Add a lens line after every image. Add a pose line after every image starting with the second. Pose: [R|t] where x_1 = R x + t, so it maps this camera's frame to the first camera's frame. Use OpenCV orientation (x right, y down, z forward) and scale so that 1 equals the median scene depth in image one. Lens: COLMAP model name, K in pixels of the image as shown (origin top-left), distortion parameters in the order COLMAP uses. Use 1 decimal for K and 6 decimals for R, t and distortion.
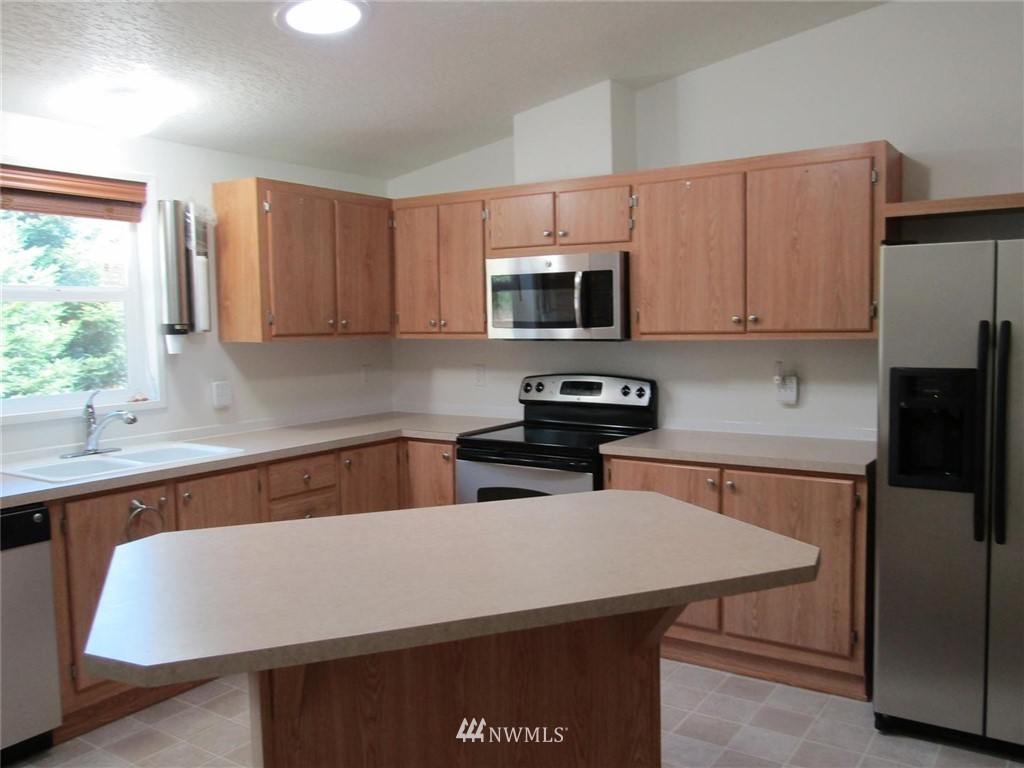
lens RADIAL K [[863.6, 0, 510.5], [0, 863.6, 381.9], [0, 0, 1]] dist [-0.006179, -0.009906]
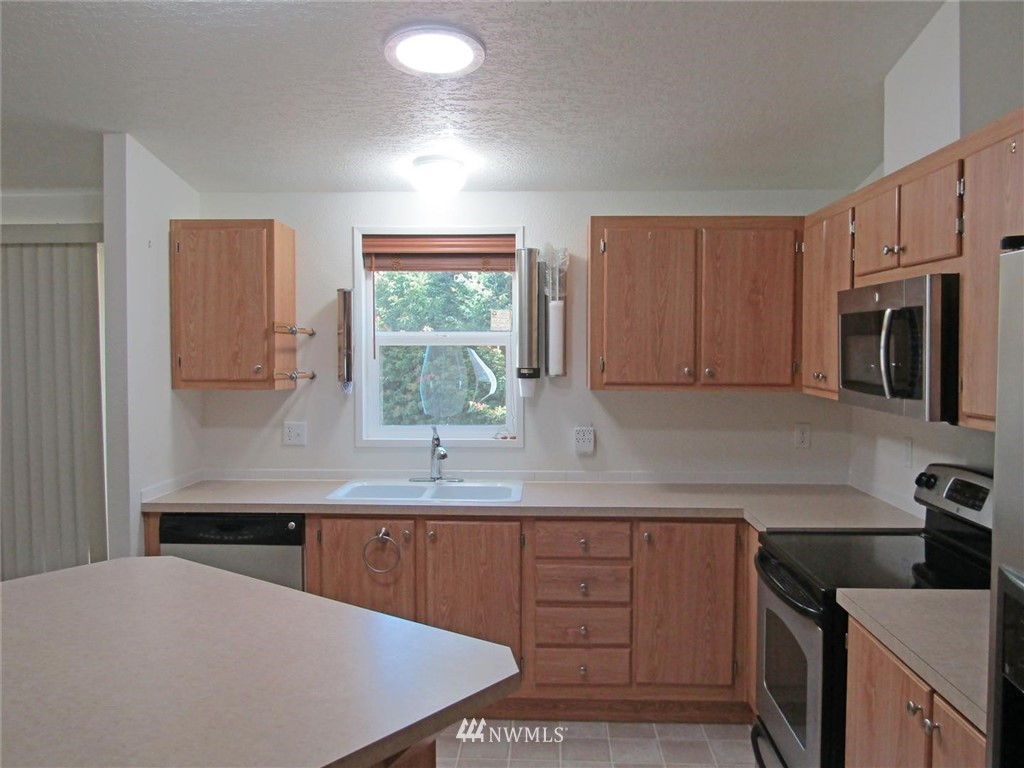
lens RADIAL K [[863.6, 0, 512.5], [0, 863.6, 381.3], [0, 0, 1]] dist [-0.006179, -0.009906]
pose [[0.521489, 0.051684, -0.851691, 0.469771], [-0.071350, 0.997309, 0.016834, -0.065526], [0.850270, 0.051990, 0.523773, 0.433964]]
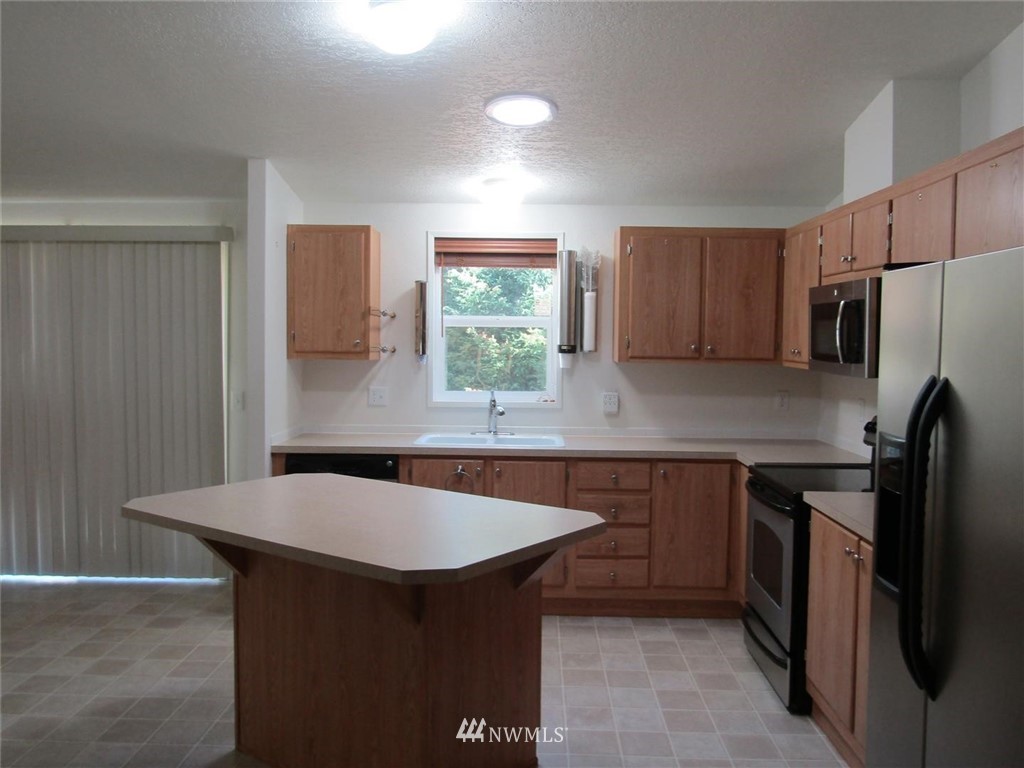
lens RADIAL K [[863.6, 0, 511.8], [0, 863.6, 379.5], [0, 0, 1]] dist [-0.006179, -0.009906]
pose [[0.536433, 0.064294, -0.841490, 0.650652], [-0.081509, 0.996380, 0.024168, -0.039117], [0.839998, 0.055625, 0.539731, 0.224429]]
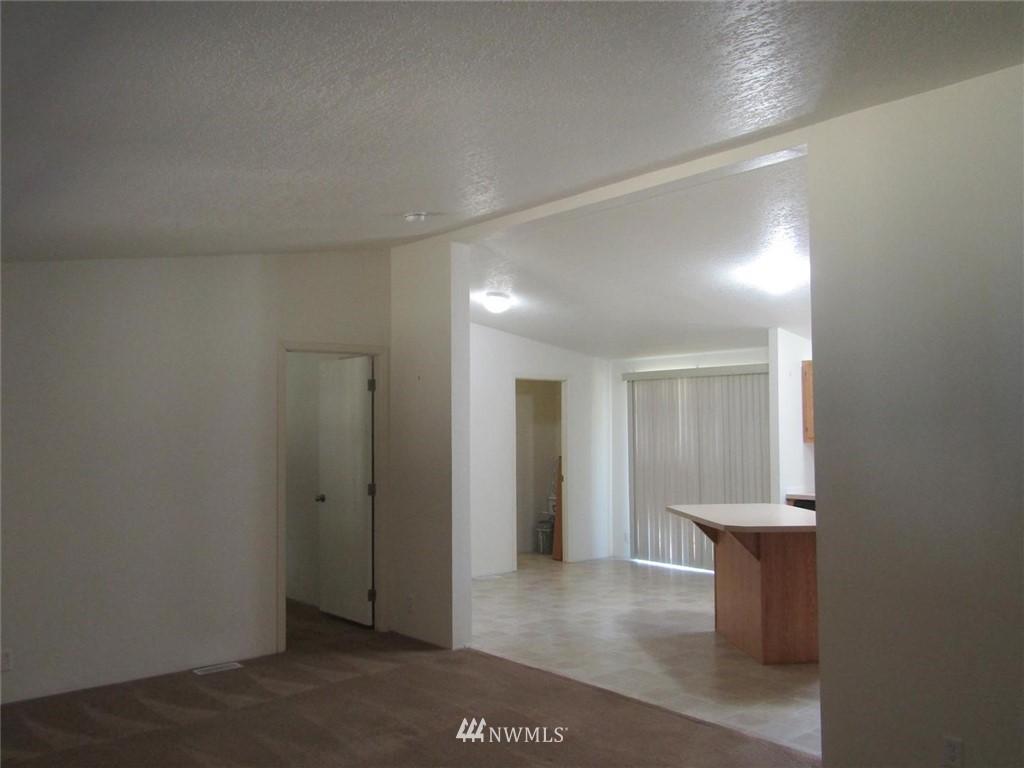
lens RADIAL K [[863.6, 0, 516.1], [0, 863.6, 381.8], [0, 0, 1]] dist [-0.006179, -0.009906]
pose [[-0.262341, -0.035762, -0.964312, 1.553293], [-0.071634, 0.997278, -0.017496, -0.071447], [0.962313, 0.064488, -0.264189, 0.498677]]
